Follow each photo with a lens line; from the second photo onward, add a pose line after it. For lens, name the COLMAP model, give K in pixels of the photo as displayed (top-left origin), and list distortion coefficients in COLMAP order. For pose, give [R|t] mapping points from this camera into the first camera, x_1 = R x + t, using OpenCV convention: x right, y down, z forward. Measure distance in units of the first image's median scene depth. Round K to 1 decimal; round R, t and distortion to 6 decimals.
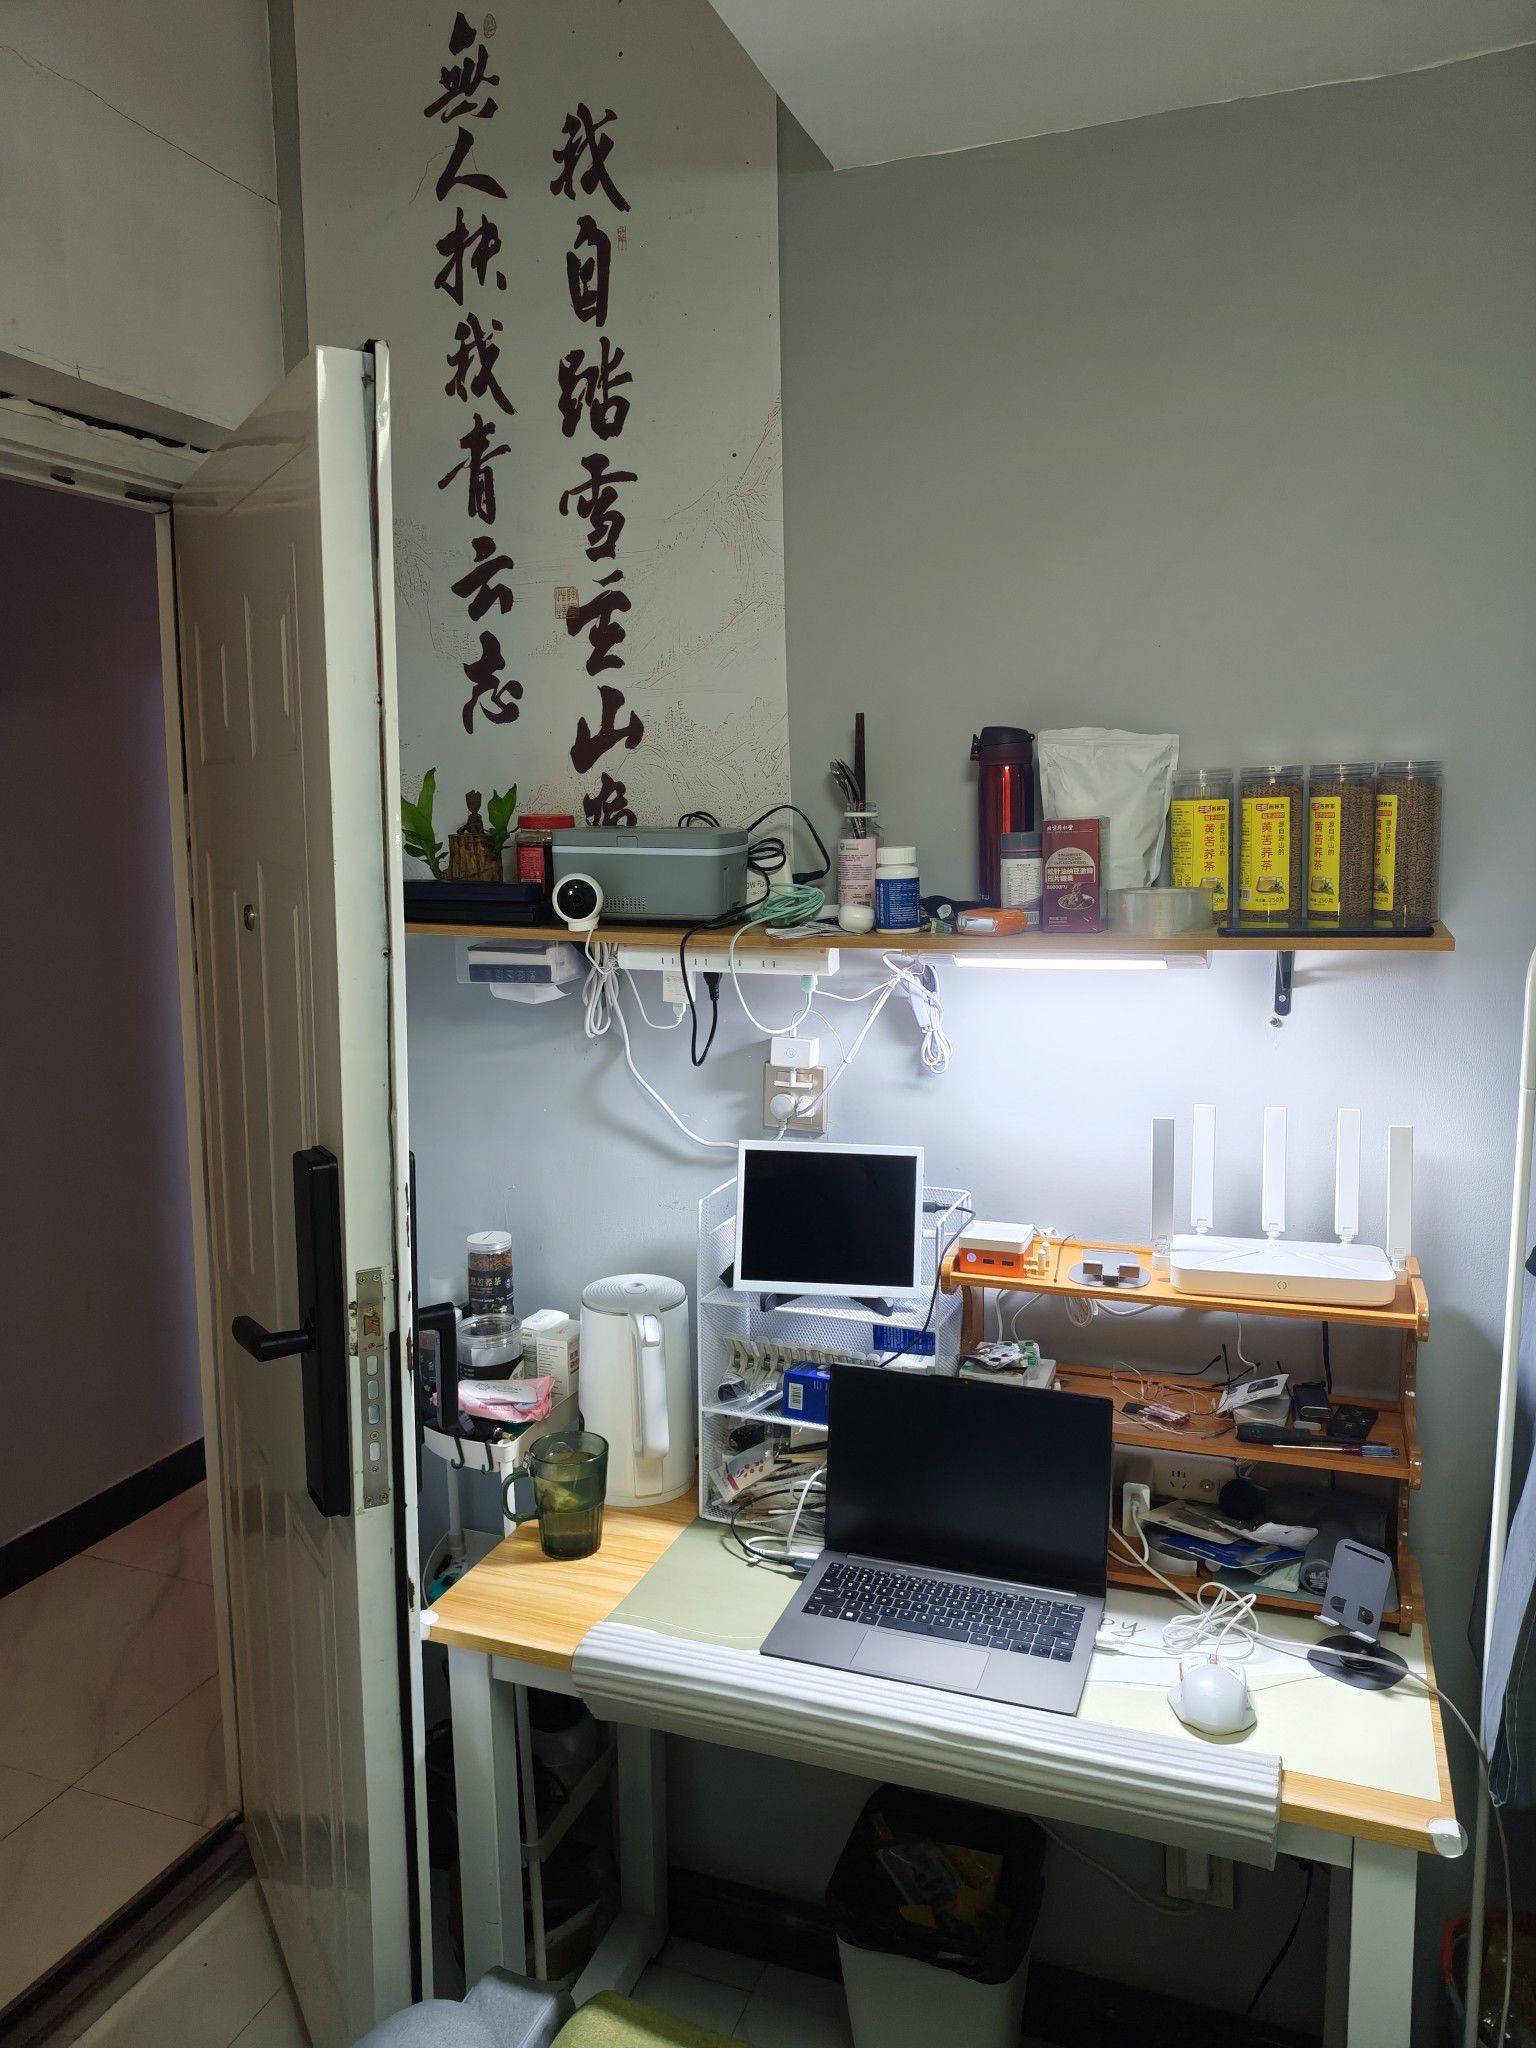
lens RADIAL K [[1542.4, 0, 768.9], [0, 1542.4, 1005.7], [0, 0, 1]] dist [0.040620, -0.024983]
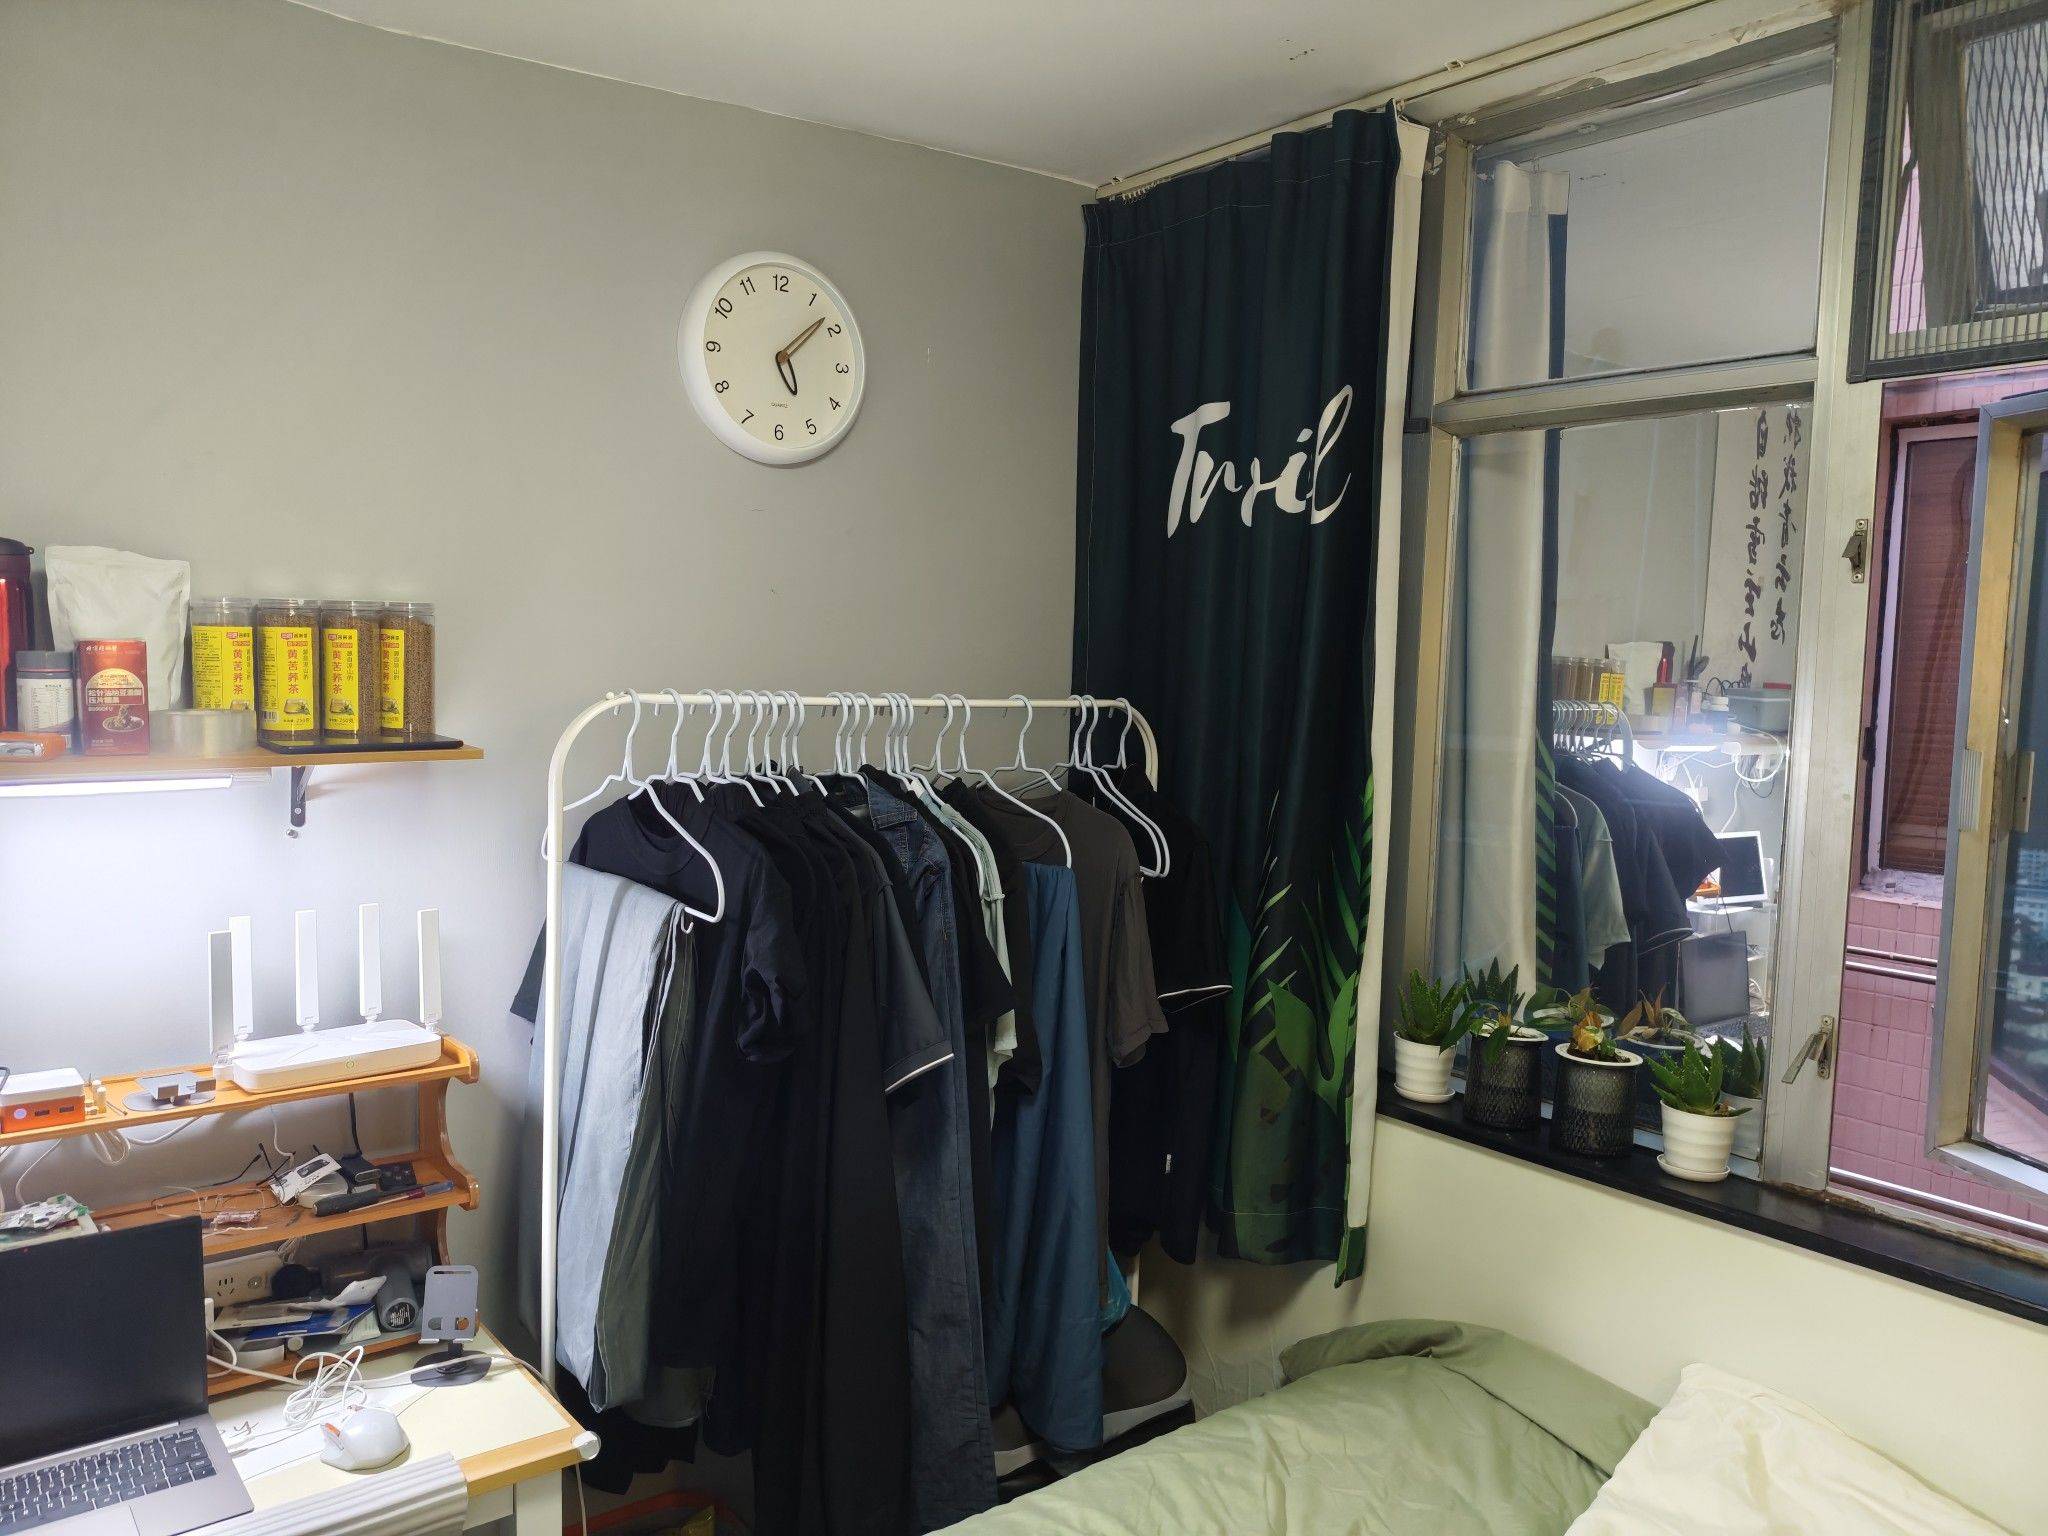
lens RADIAL K [[1542.4, 0, 1007.9], [0, 1542.4, 771.1], [0, 0, 1]] dist [0.040620, -0.024983]
pose [[0.514256, -0.039592, 0.856722, -0.360285], [0.073685, 0.997280, 0.001858, 0.002233], [-0.854465, 0.062172, 0.515775, 0.008163]]
